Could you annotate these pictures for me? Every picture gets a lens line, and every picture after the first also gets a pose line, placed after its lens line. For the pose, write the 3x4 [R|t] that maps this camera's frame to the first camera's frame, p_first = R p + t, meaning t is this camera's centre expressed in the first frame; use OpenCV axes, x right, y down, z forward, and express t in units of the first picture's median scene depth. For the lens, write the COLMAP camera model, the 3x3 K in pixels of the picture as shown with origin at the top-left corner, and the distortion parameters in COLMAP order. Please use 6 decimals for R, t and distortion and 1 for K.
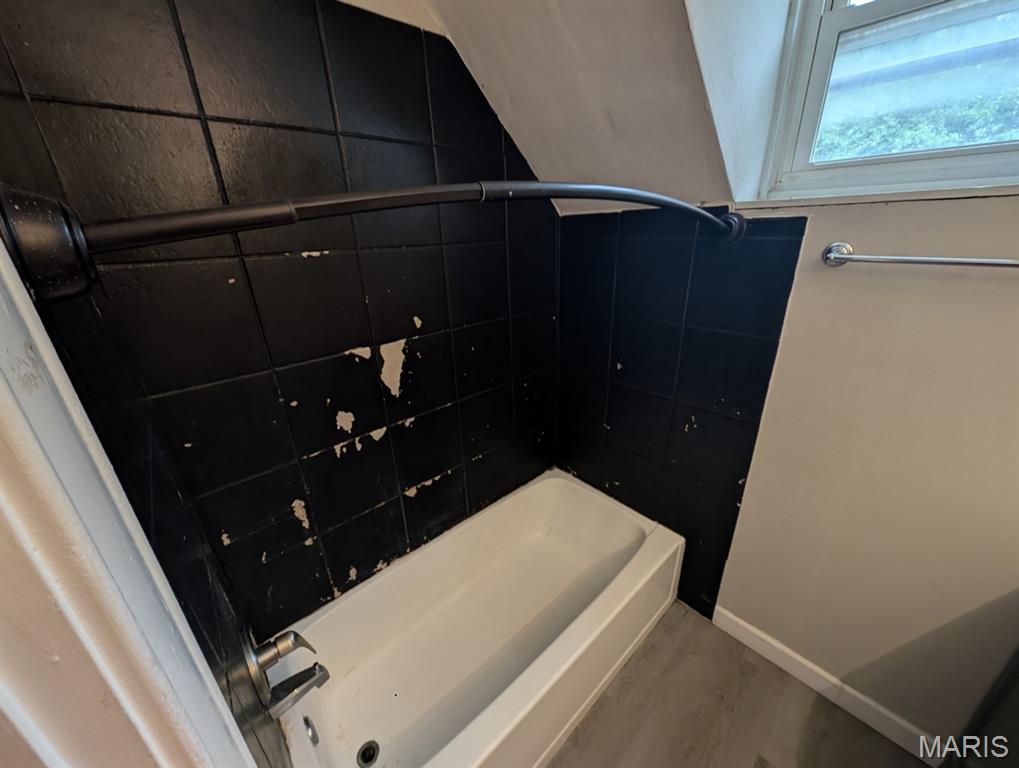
lens RADIAL K [[381.7, 0, 507.8], [0, 381.7, 381.4], [0, 0, 1]] dist [0.019262, -0.009394]
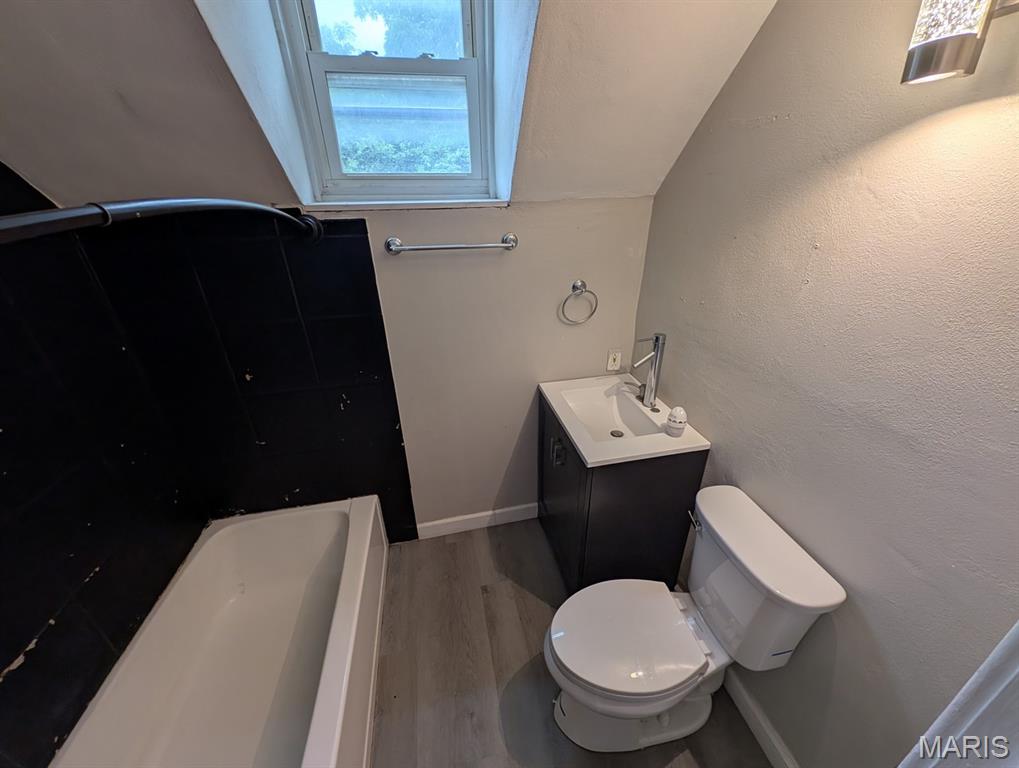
lens RADIAL K [[381.7, 0, 507.8], [0, 381.7, 381.4], [0, 0, 1]] dist [0.019262, -0.009394]
pose [[0.501968, -0.353424, 0.789379, -0.164976], [0.328243, 0.922260, 0.204188, -0.017453], [-0.800178, 0.156612, 0.578955, -0.051143]]
